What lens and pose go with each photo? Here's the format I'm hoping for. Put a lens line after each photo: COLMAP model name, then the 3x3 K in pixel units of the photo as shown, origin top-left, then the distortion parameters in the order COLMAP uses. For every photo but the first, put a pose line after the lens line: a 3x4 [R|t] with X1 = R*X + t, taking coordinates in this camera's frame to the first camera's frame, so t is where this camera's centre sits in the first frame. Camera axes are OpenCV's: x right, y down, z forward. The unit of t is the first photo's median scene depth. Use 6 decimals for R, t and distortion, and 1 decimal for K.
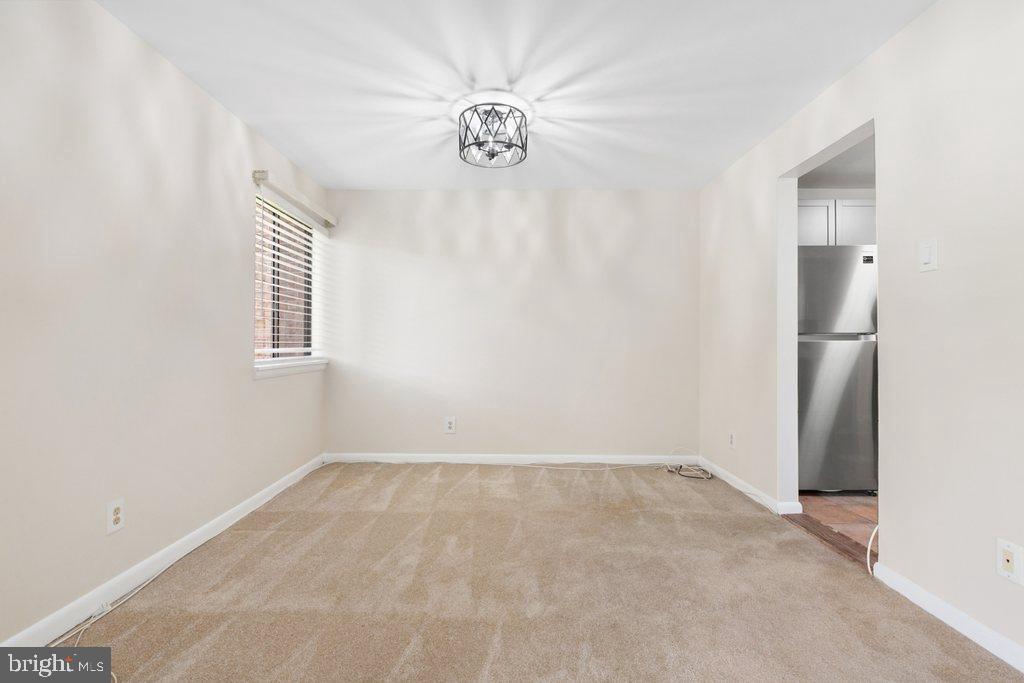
lens RADIAL K [[487.5, 0, 512.0], [0, 487.5, 341.5], [0, 0, 1]] dist [0.000315, 0.000068]
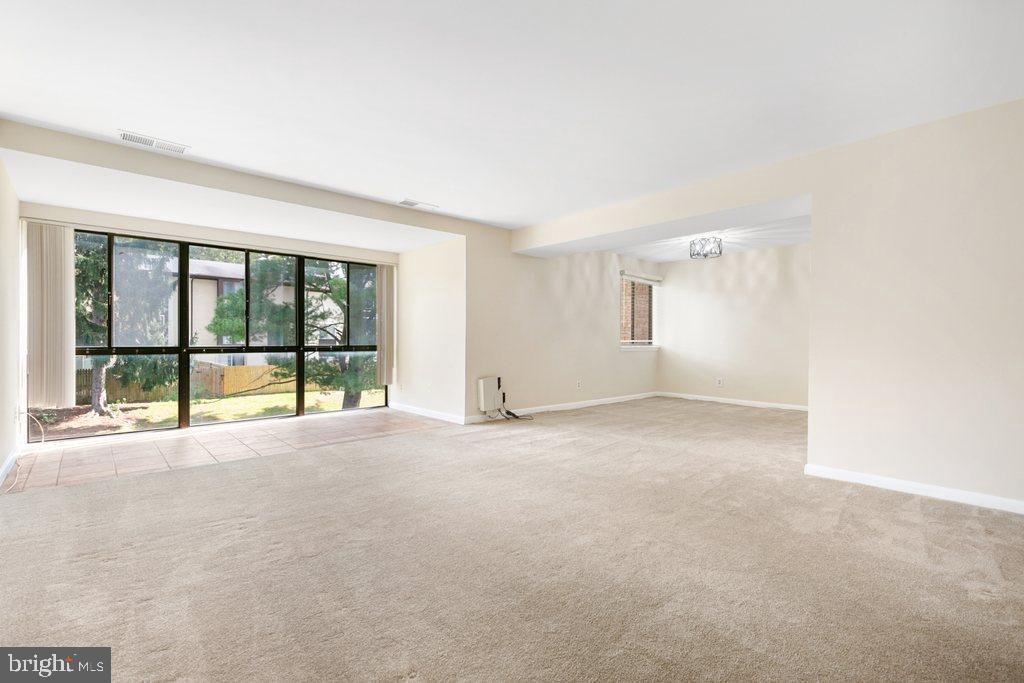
lens RADIAL K [[450.6, 0, 512.0], [0, 450.6, 341.5], [0, 0, 1]] dist [0.009605, -0.000368]
pose [[0.685439, 0.006047, -0.728105, 0.583221], [0.000457, 0.999962, 0.008735, 0.001919], [0.728130, -0.006320, 0.685410, -0.753594]]
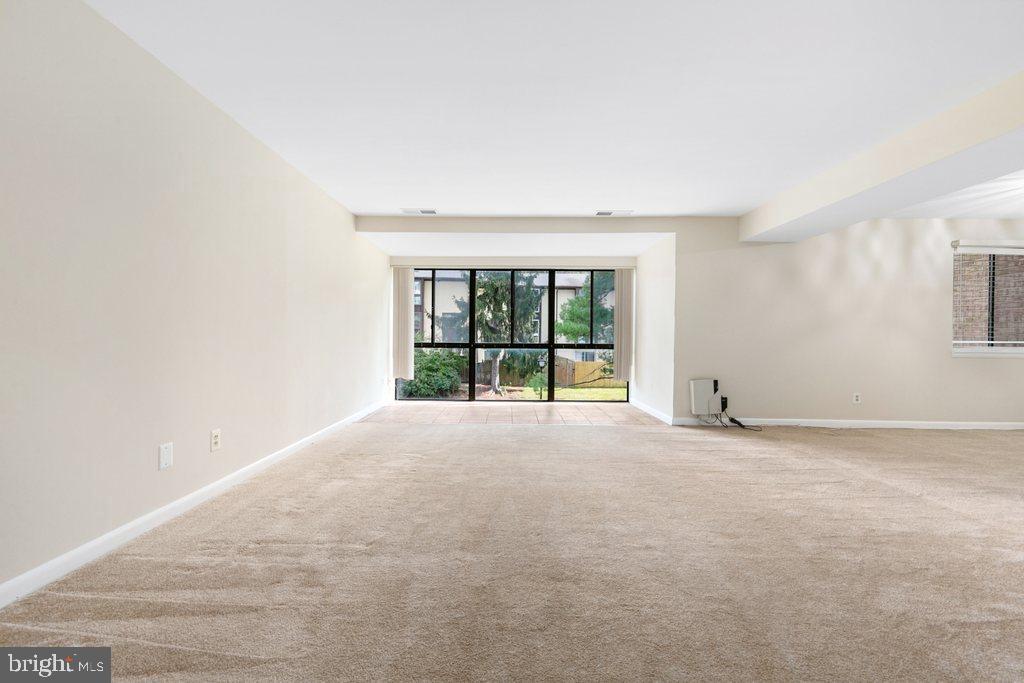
lens RADIAL K [[450.6, 0, 512.0], [0, 450.6, 341.5], [0, 0, 1]] dist [0.009605, -0.000368]
pose [[0.031008, 0.008990, -0.999479, 0.786762], [-0.000719, 0.999959, 0.008972, 0.003498], [0.999519, 0.000441, 0.031013, -0.484914]]
